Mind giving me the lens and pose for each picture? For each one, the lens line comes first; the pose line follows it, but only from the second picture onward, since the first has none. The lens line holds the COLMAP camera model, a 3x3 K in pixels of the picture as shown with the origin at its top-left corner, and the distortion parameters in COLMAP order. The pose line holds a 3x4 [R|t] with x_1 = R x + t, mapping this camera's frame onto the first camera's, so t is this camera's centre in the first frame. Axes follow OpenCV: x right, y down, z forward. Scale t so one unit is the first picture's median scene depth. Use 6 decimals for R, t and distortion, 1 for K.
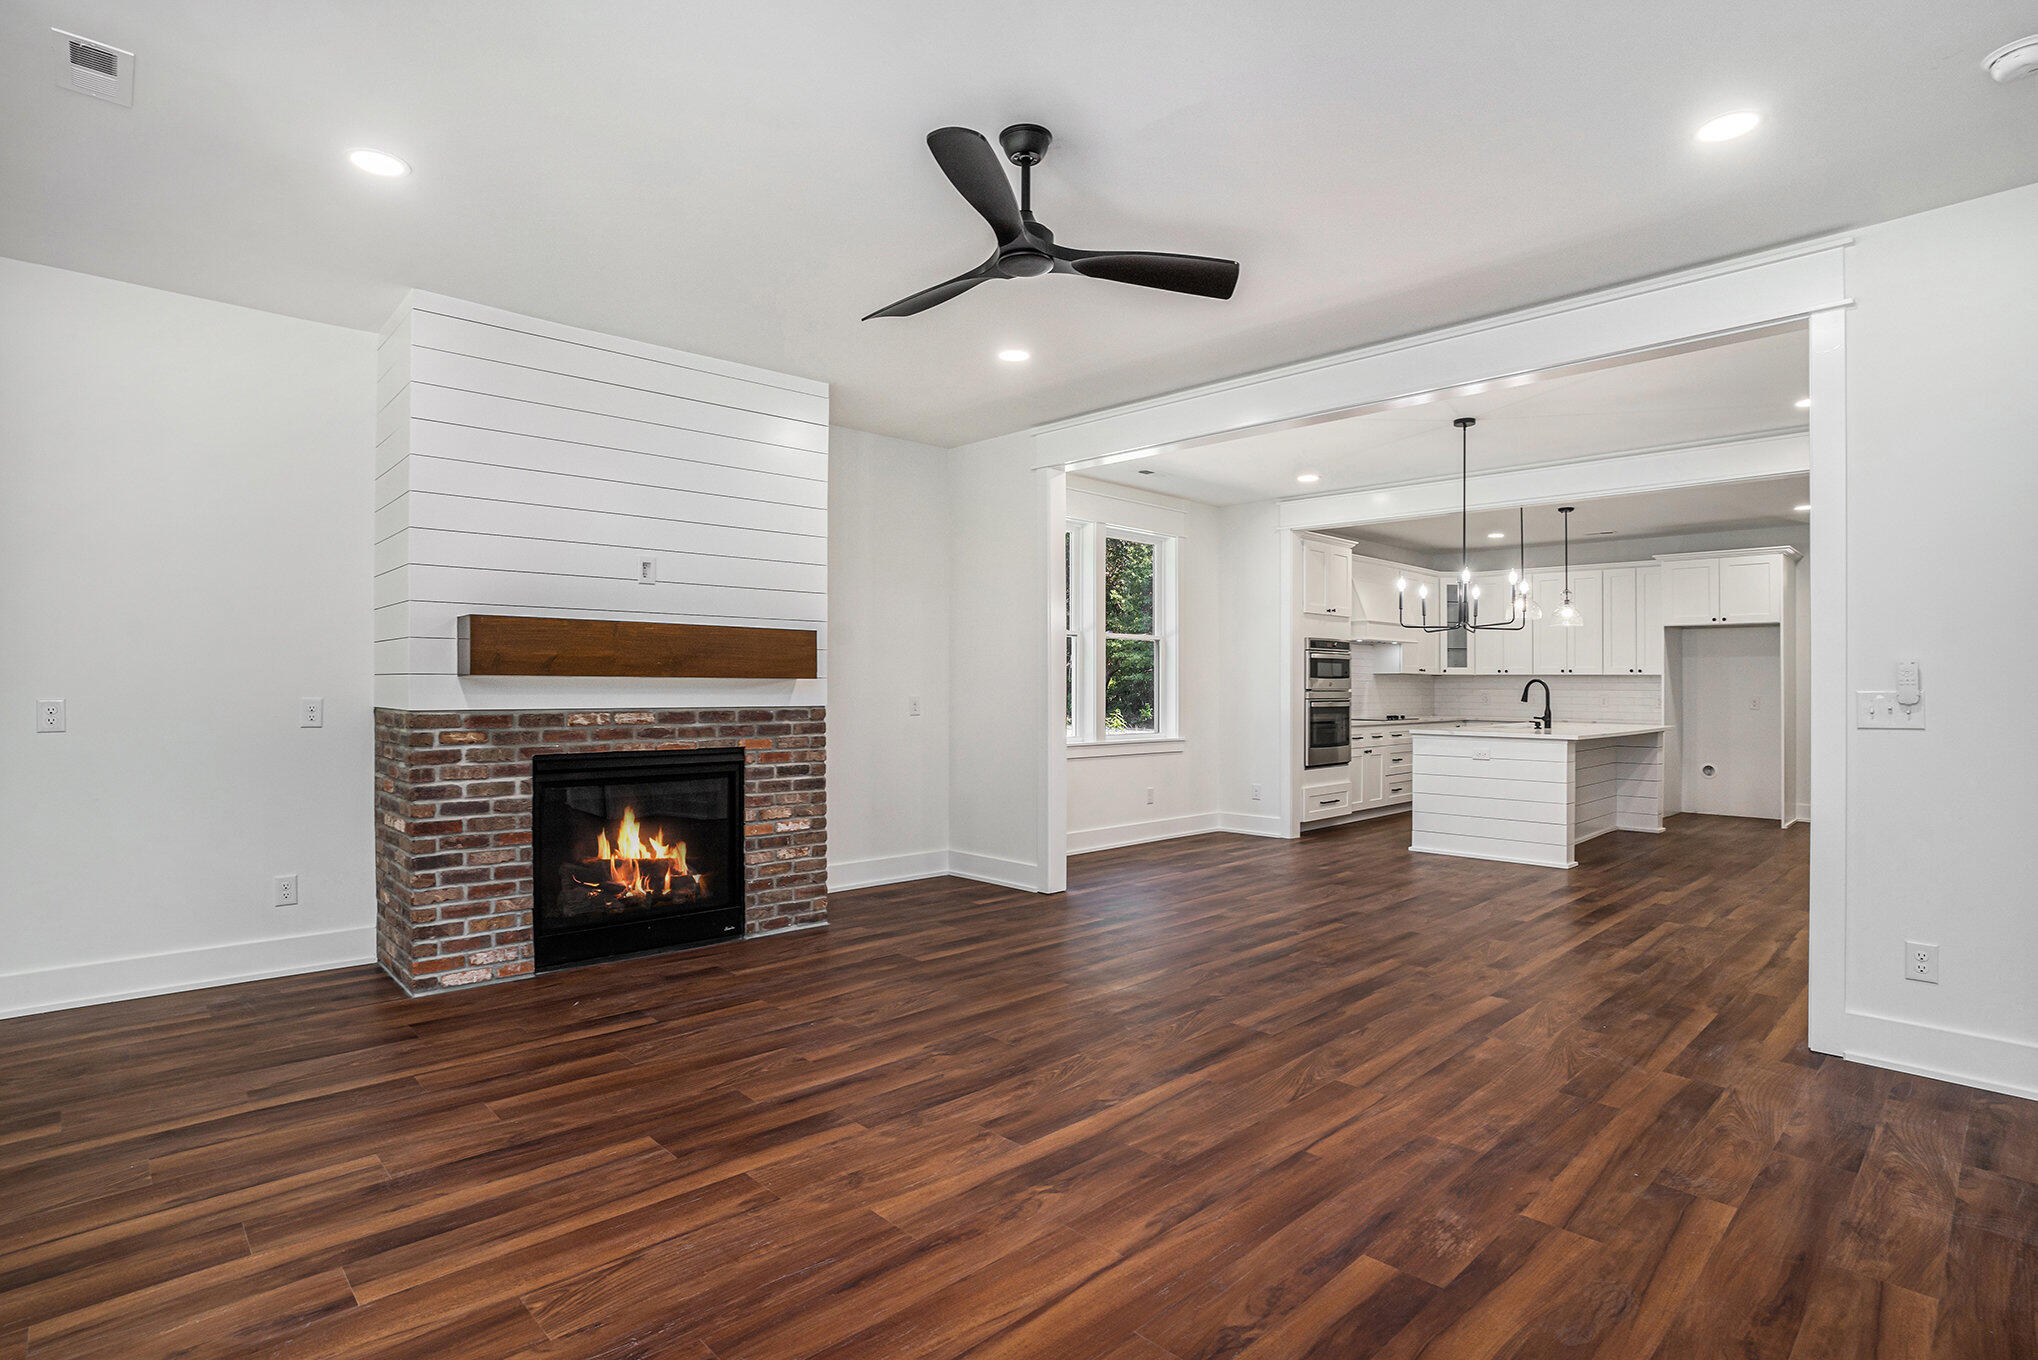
lens RADIAL K [[997.0, 0, 1020.1], [0, 997.0, 687.0], [0, 0, 1]] dist [-0.000342, 0.000952]
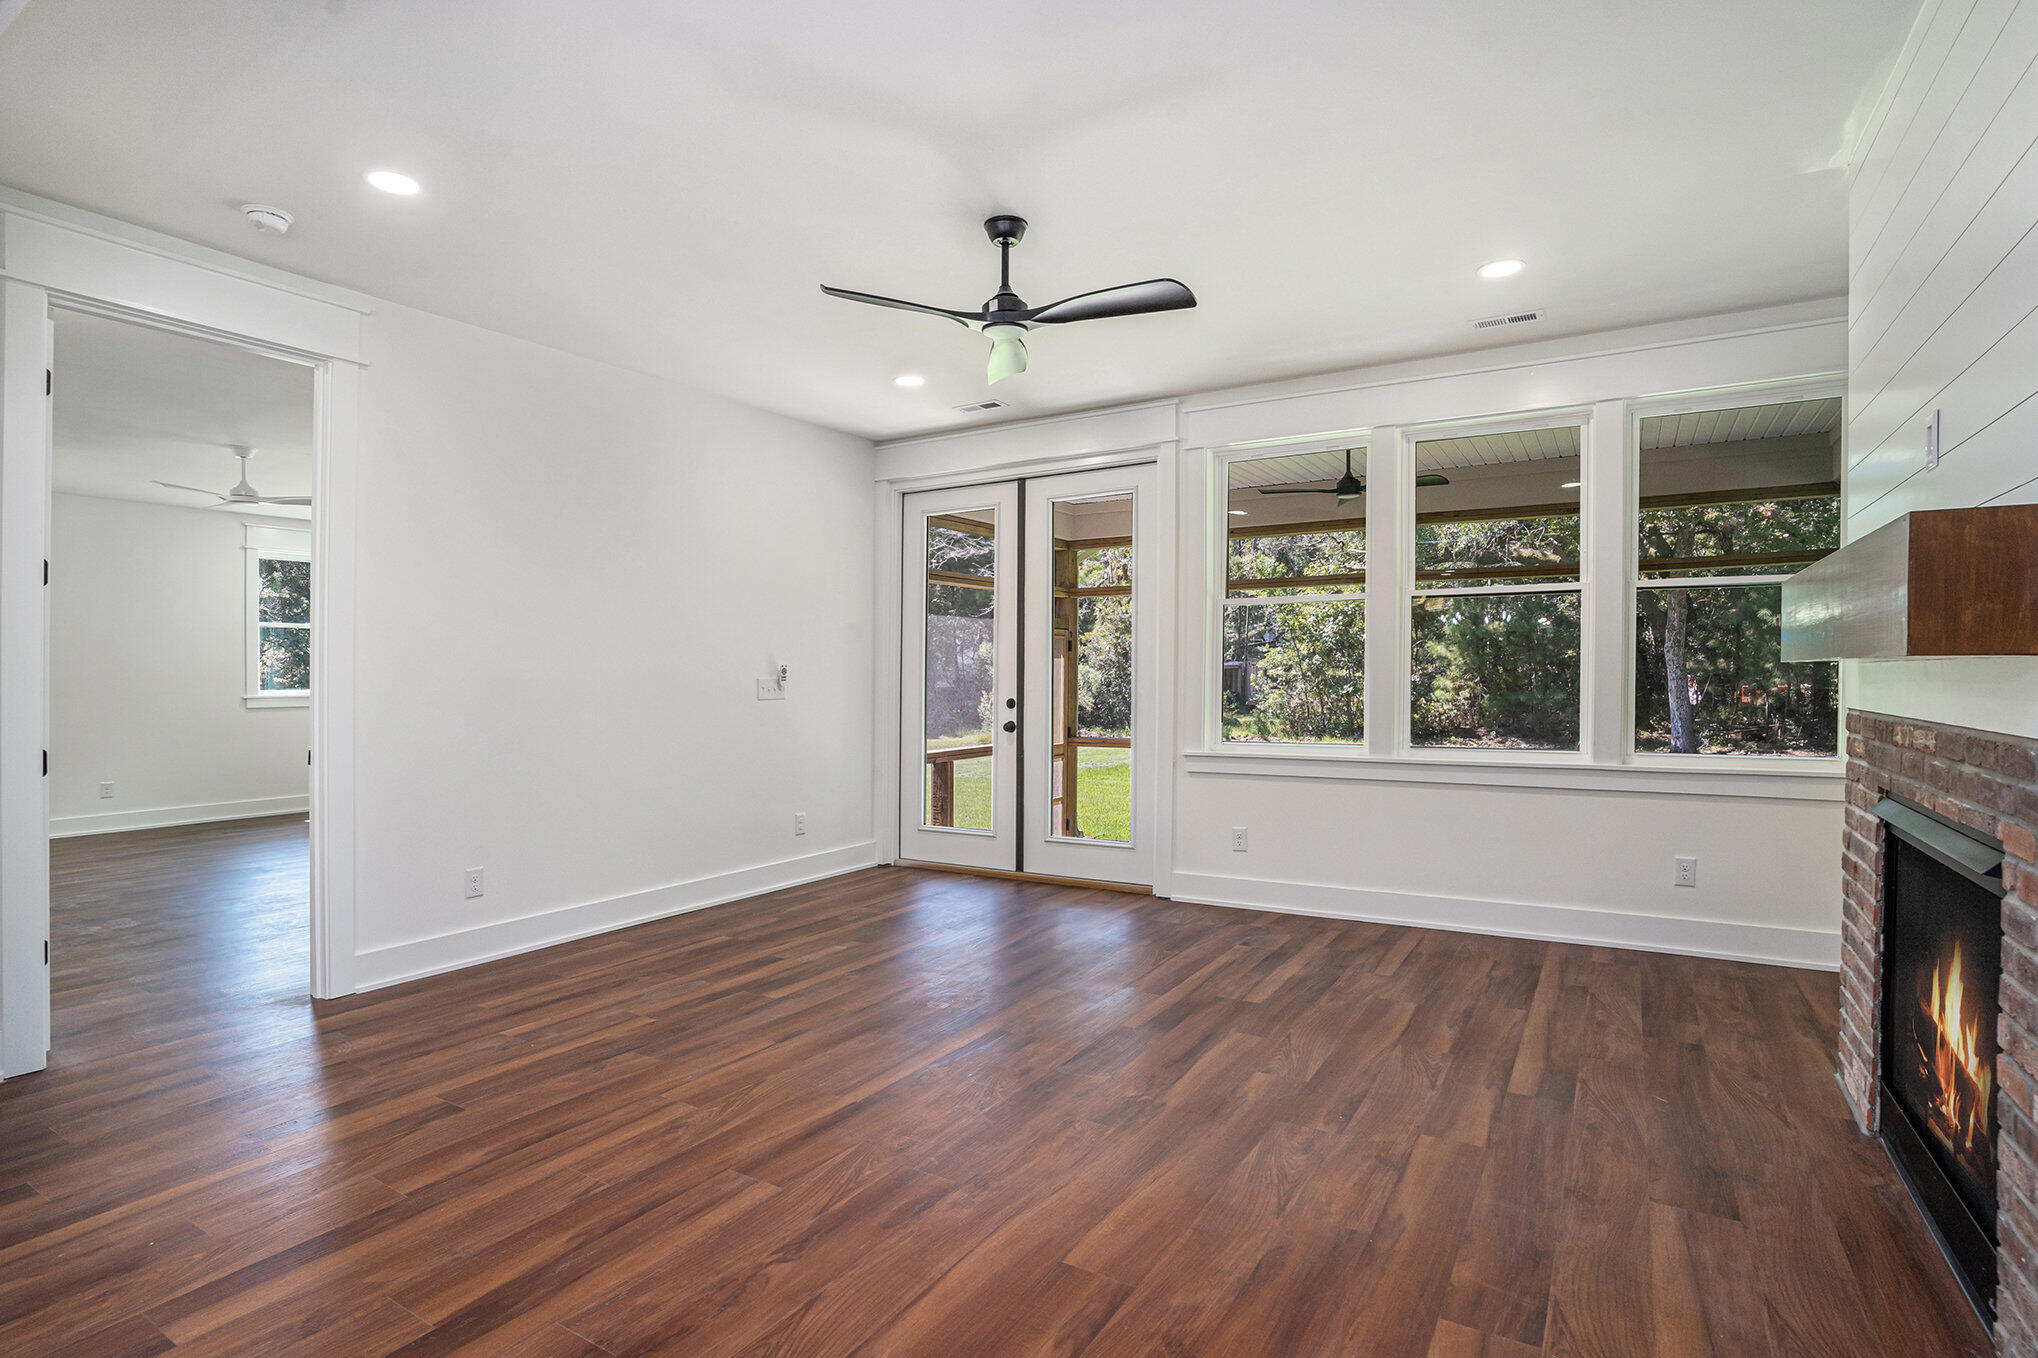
lens RADIAL K [[997.0, 0, 1018.7], [0, 997.0, 683.2], [0, 0, 1]] dist [-0.000342, 0.000952]
pose [[-0.966302, 0.002403, -0.257401, 0.302316], [0.000304, 0.999966, 0.008193, -0.003605], [0.257412, 0.007839, -0.966270, 2.221061]]
